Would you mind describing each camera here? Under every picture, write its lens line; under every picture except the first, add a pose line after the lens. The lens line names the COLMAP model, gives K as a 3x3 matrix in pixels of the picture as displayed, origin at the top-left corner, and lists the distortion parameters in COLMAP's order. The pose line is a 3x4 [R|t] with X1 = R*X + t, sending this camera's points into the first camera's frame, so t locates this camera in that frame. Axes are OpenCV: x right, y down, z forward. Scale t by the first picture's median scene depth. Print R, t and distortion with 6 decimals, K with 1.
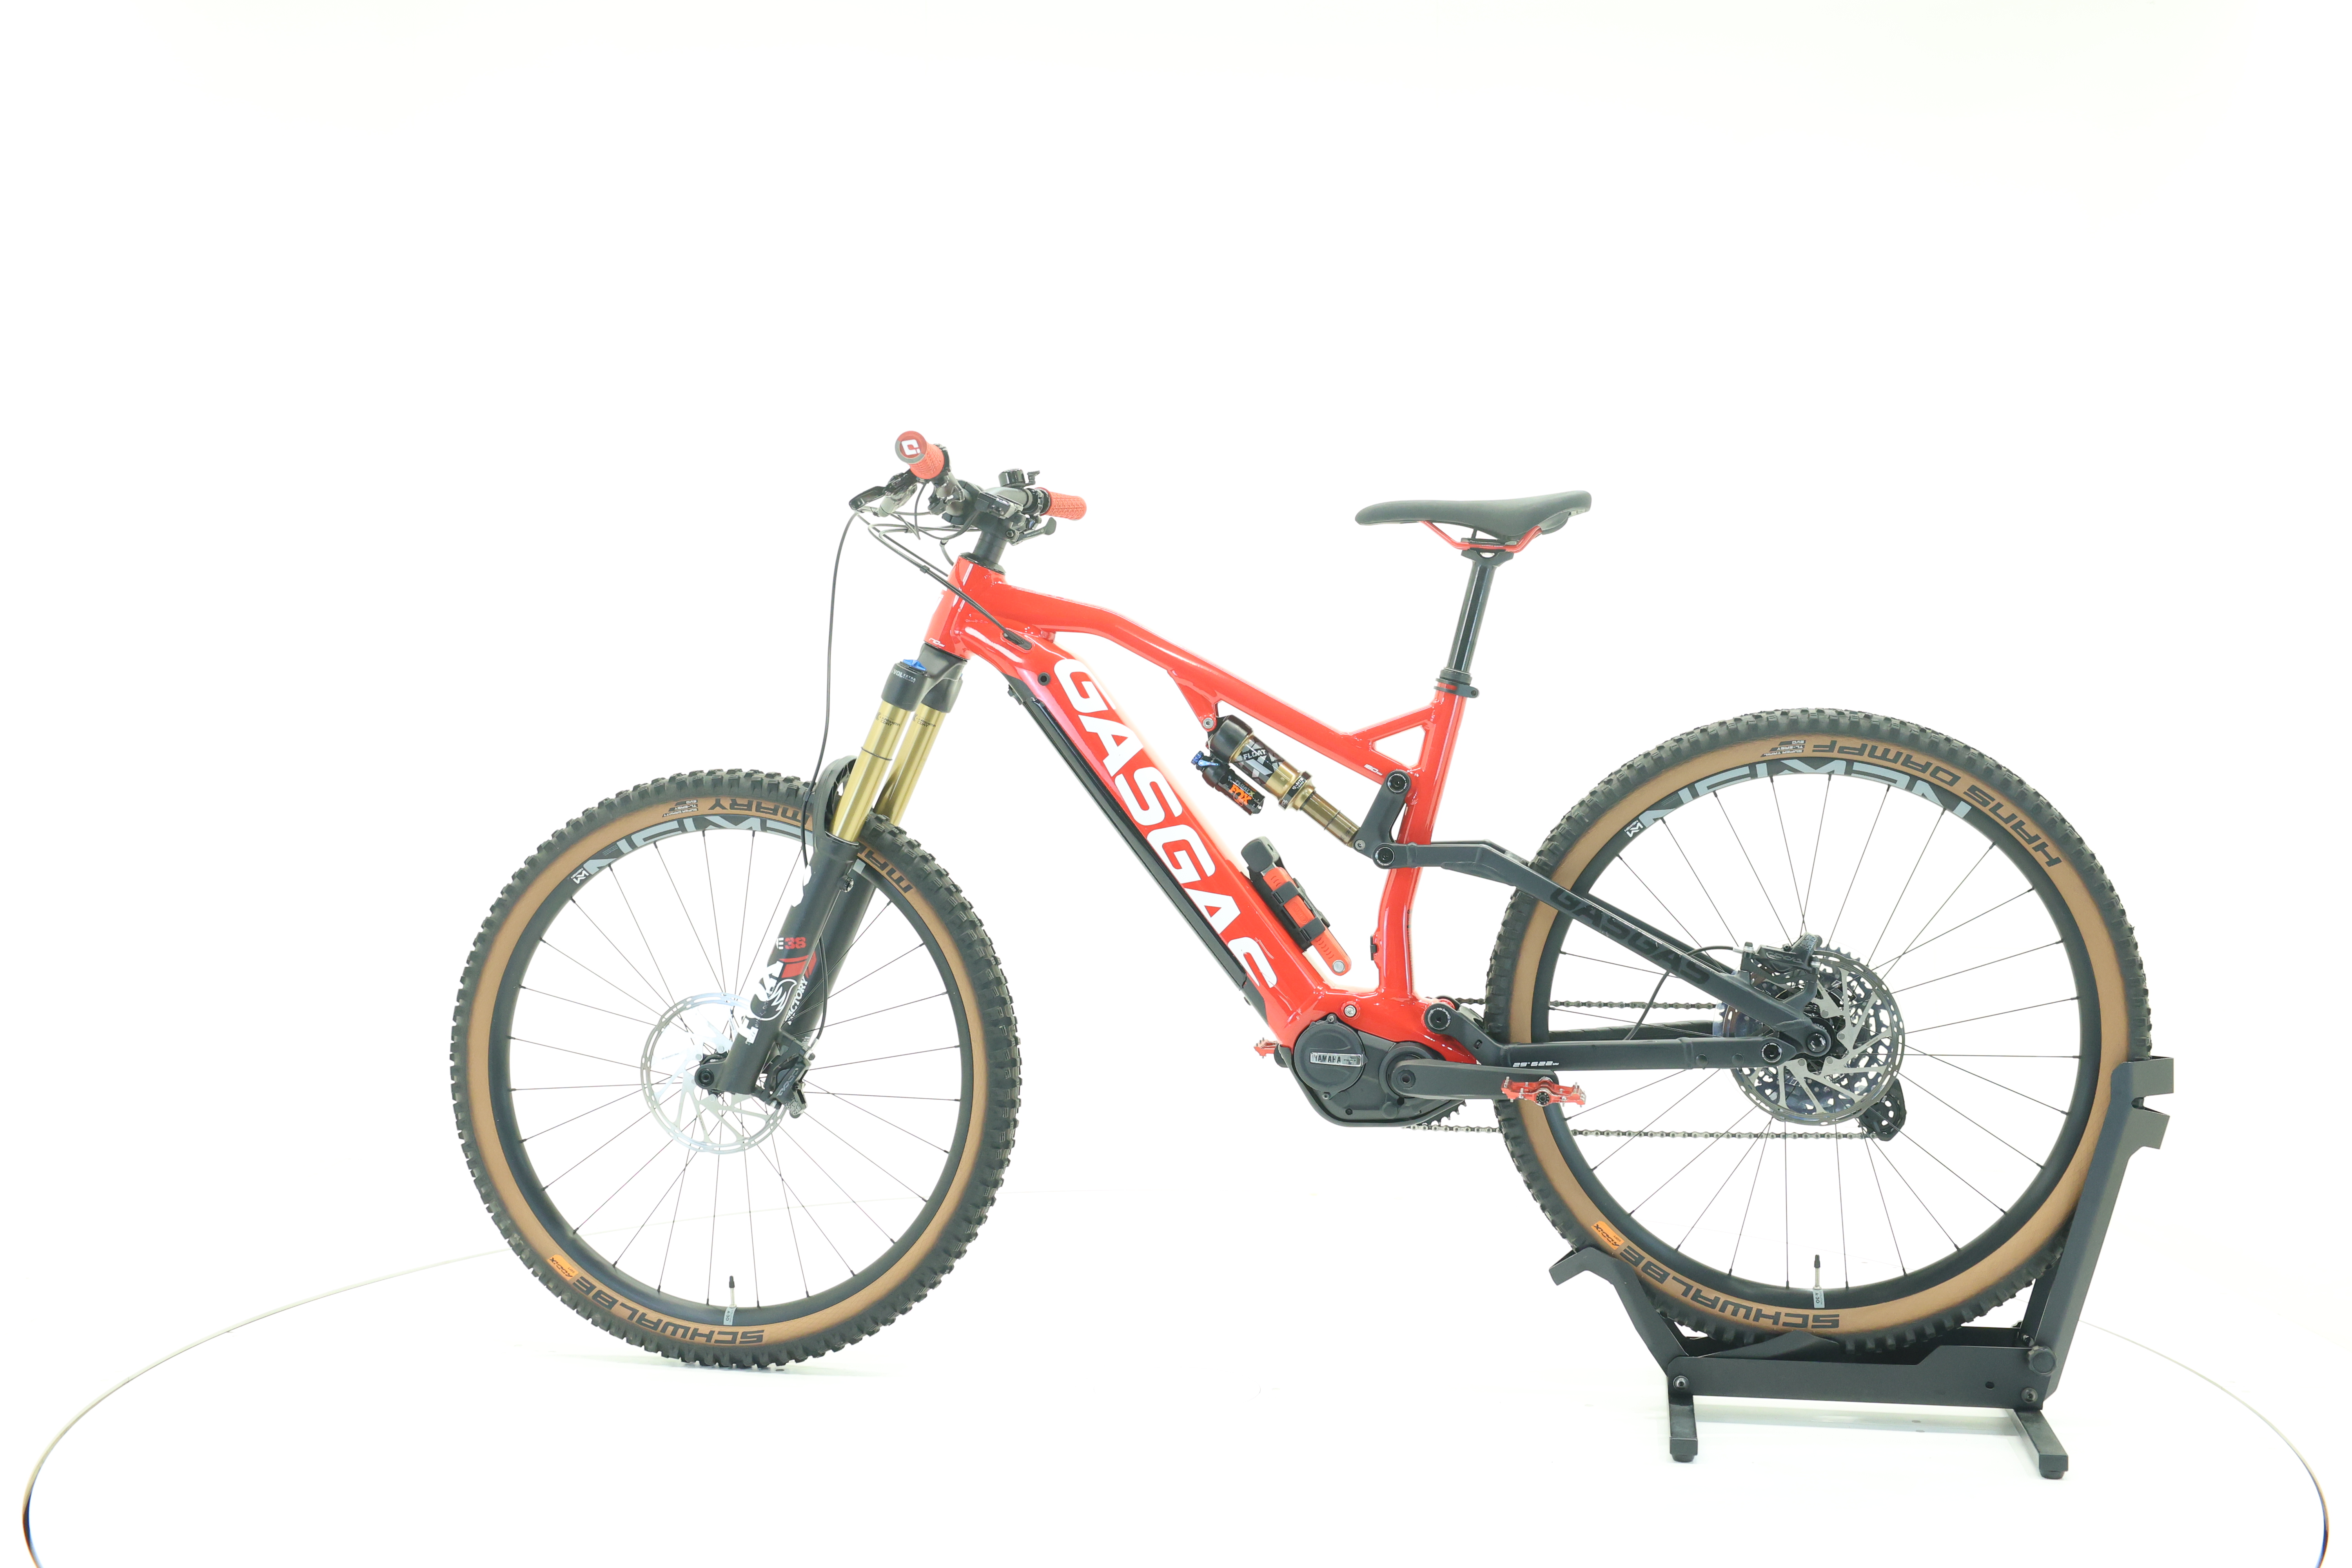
lens RADIAL K [[2474.4, 0, 1174.8], [0, 2474.4, 775.9], [0, 0, 1]] dist [-0.002878, 0.000000]
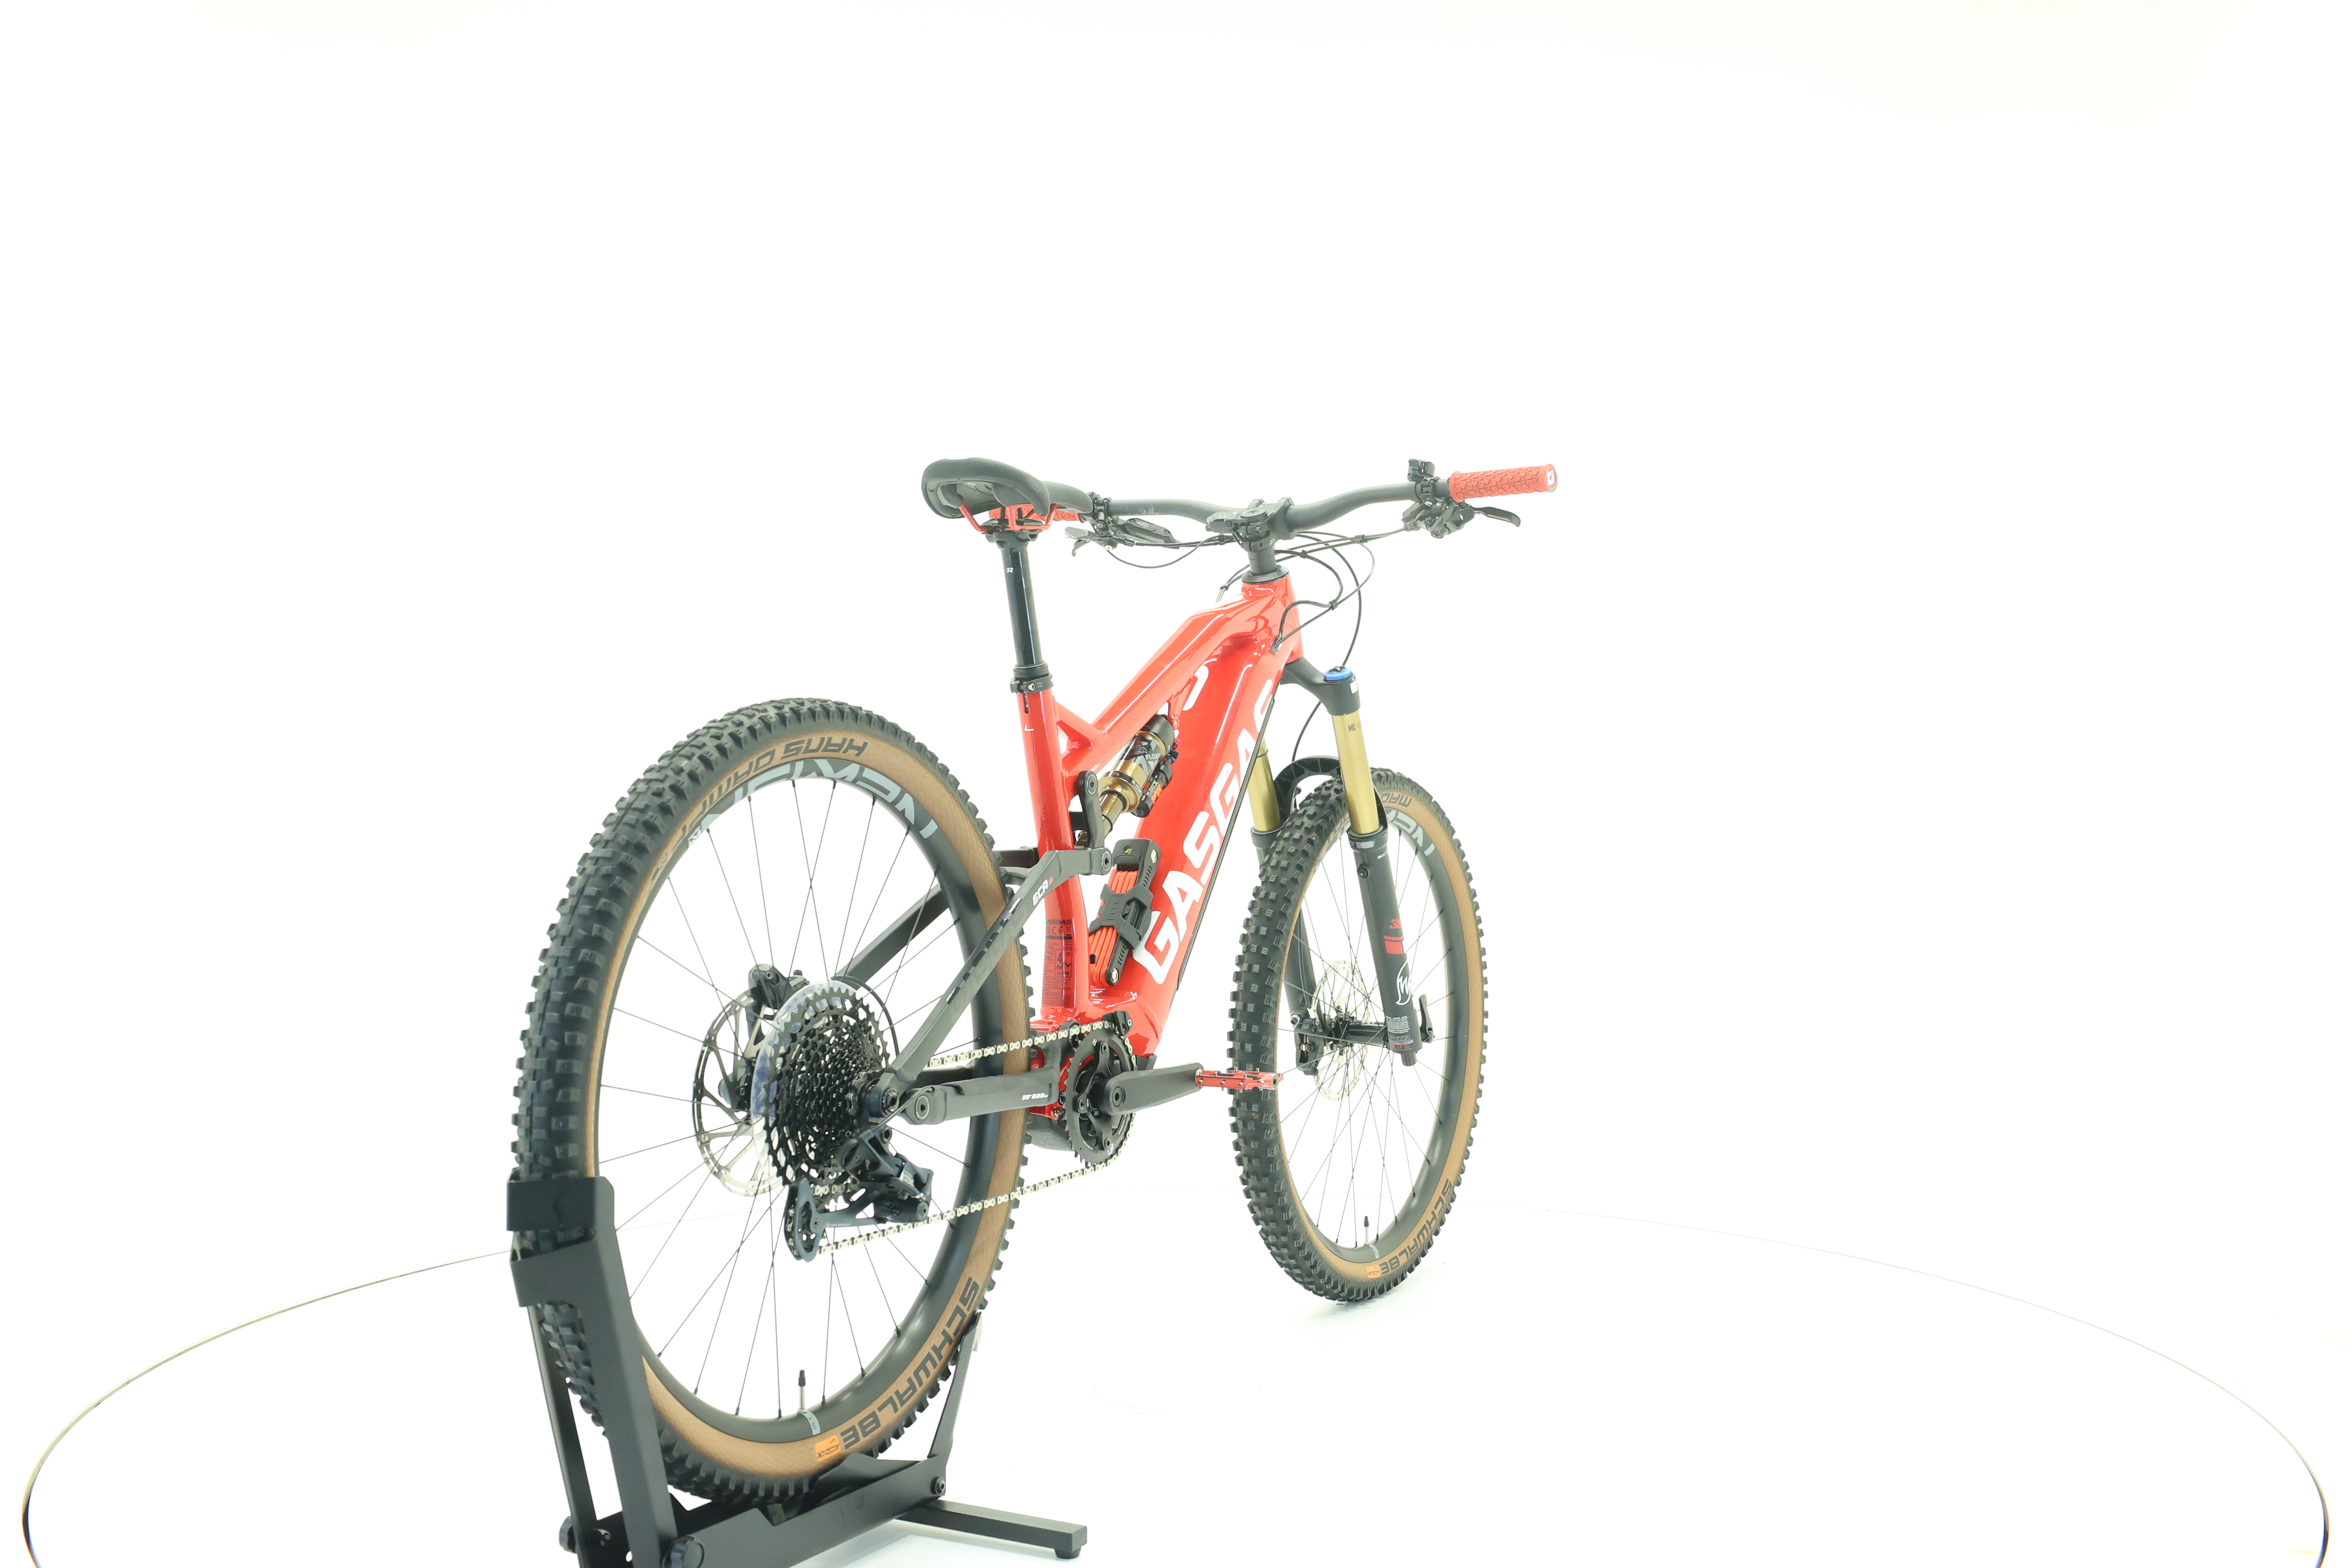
lens RADIAL K [[2474.4, 0, 1168.3], [0, 2474.4, 786.3], [0, 0, 1]] dist [-0.002878, 0.000000]
pose [[-0.321912, 0.014954, -0.946652, 0.971072], [-0.020227, 0.999538, 0.022668, -0.018810], [0.946554, 0.026445, -0.321461, 1.346094]]
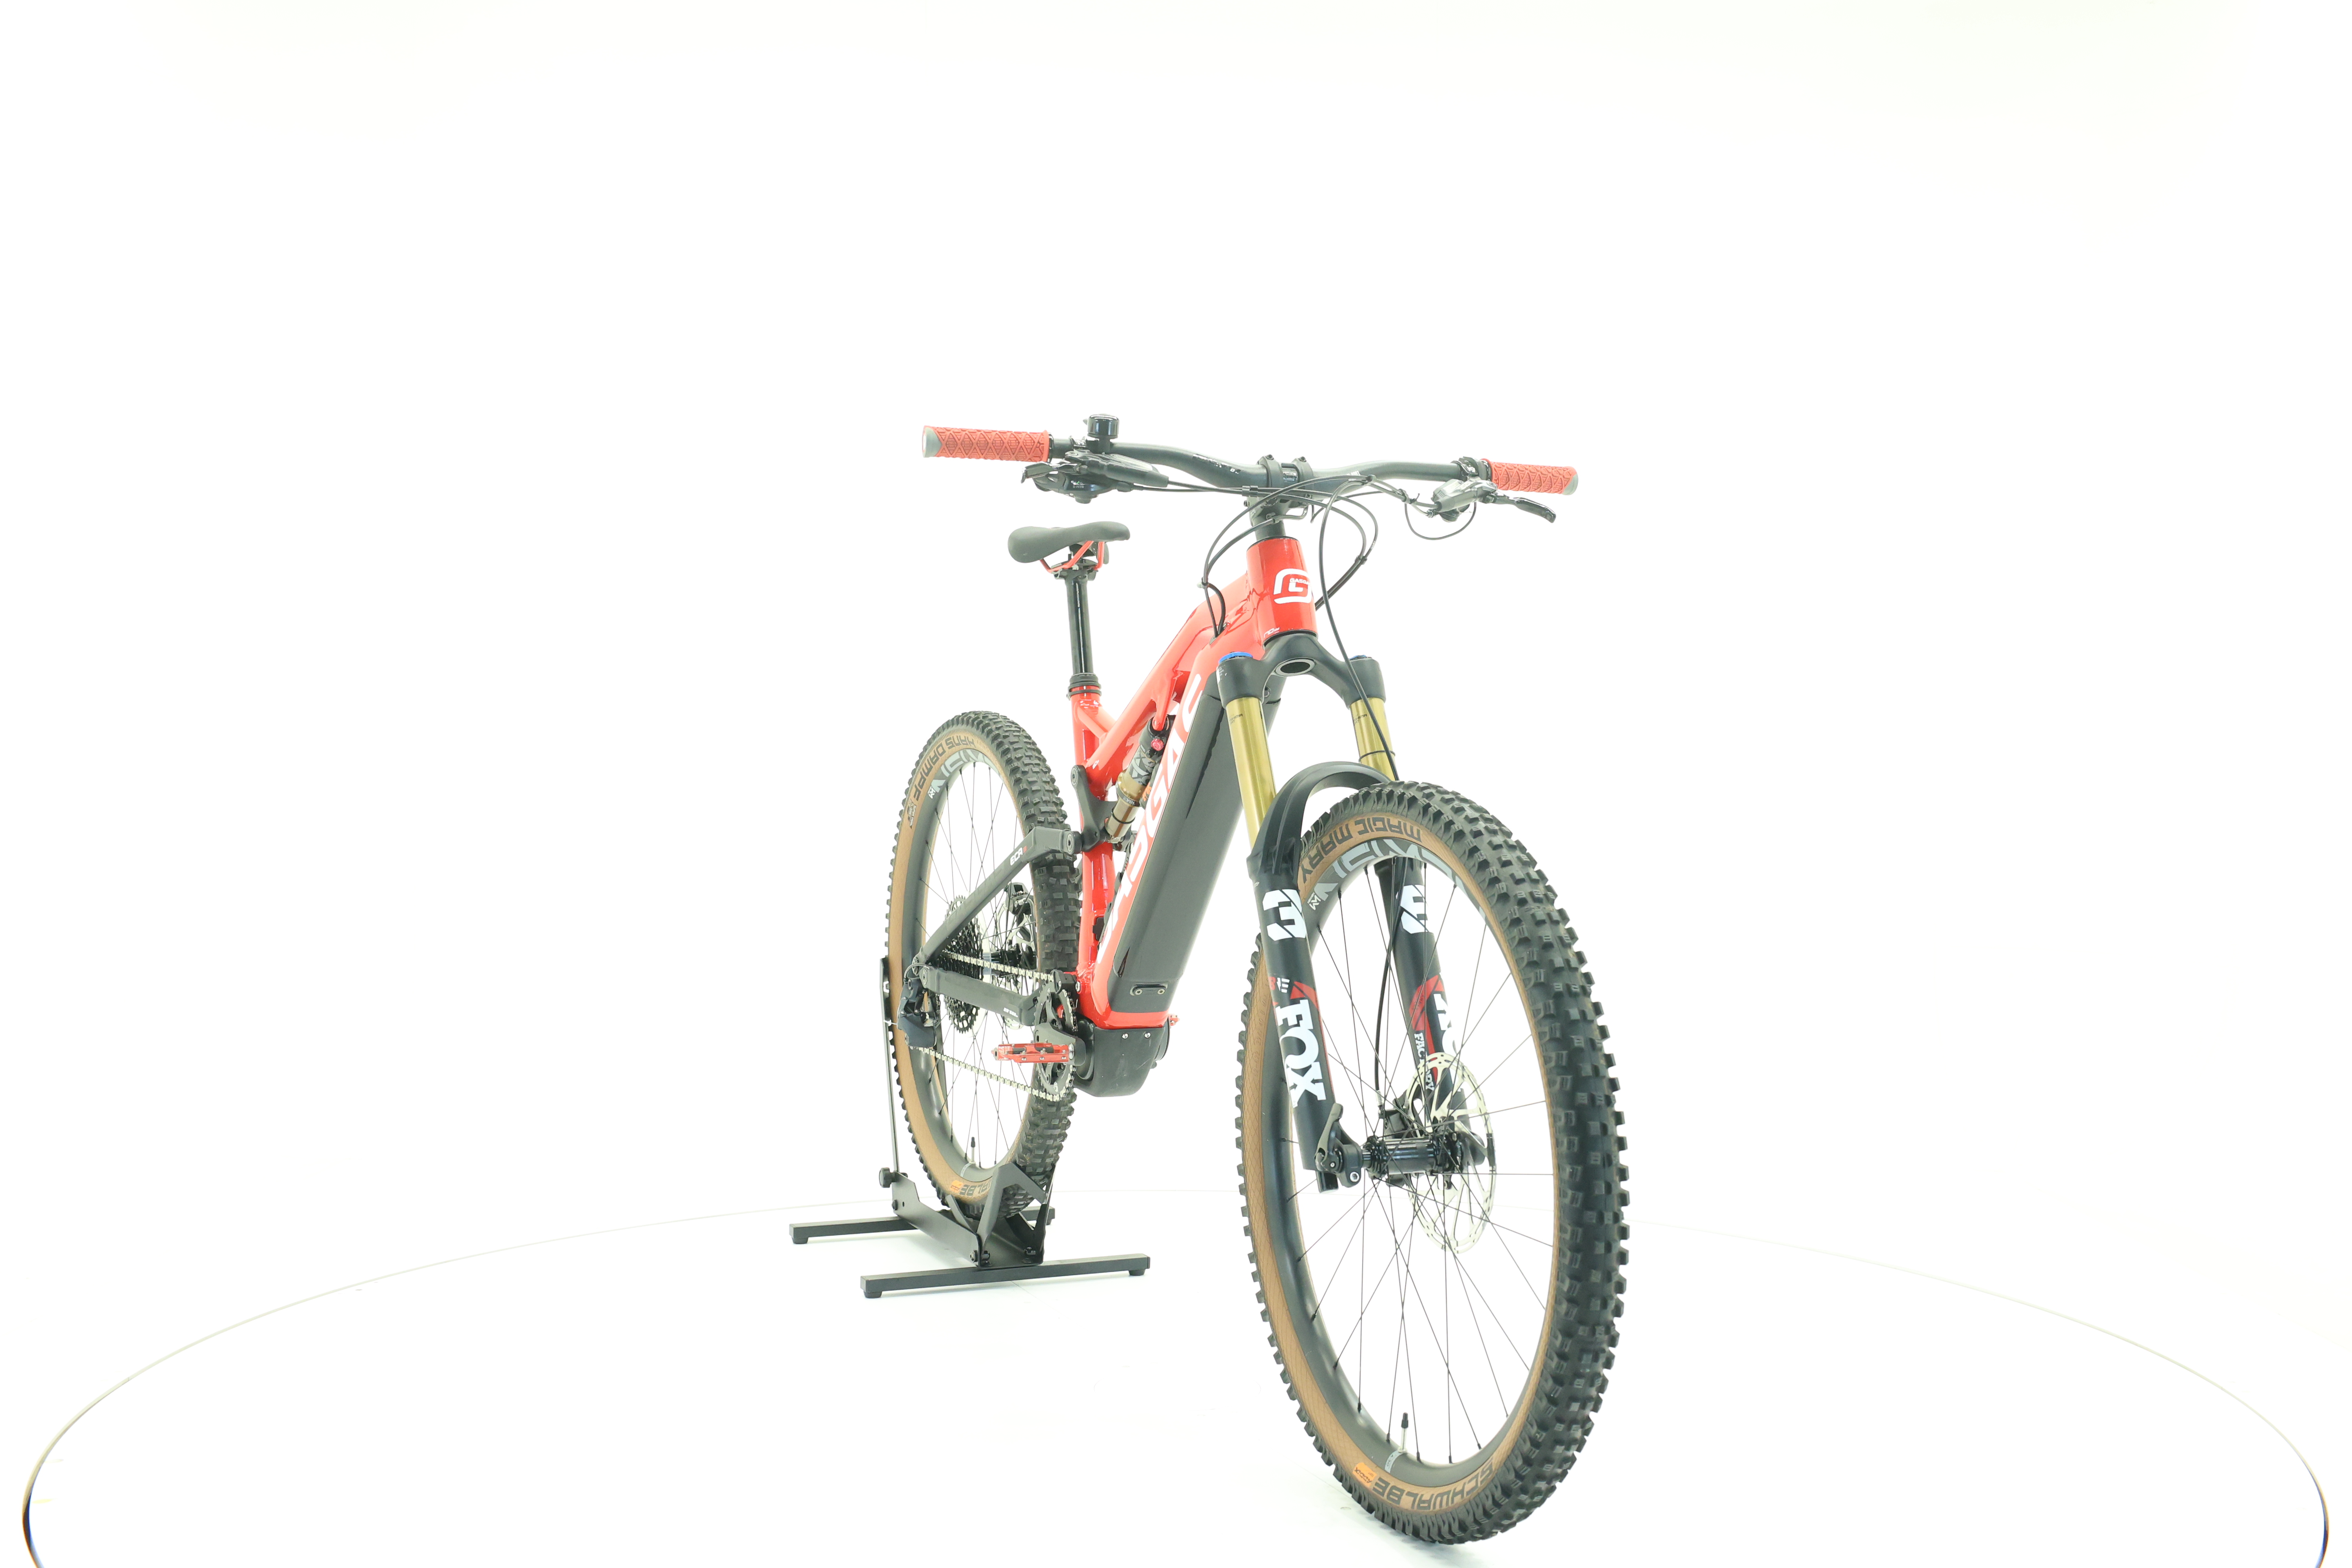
lens RADIAL K [[2474.4, 0, 1174.5], [0, 2474.4, 781.0], [0, 0, 1]] dist [-0.002878, 0.000000]
pose [[-0.549937, -0.022228, 0.834910, -0.850128], [0.008598, 0.999442, 0.032271, -0.030976], [-0.835162, 0.024926, -0.549439, 1.584906]]
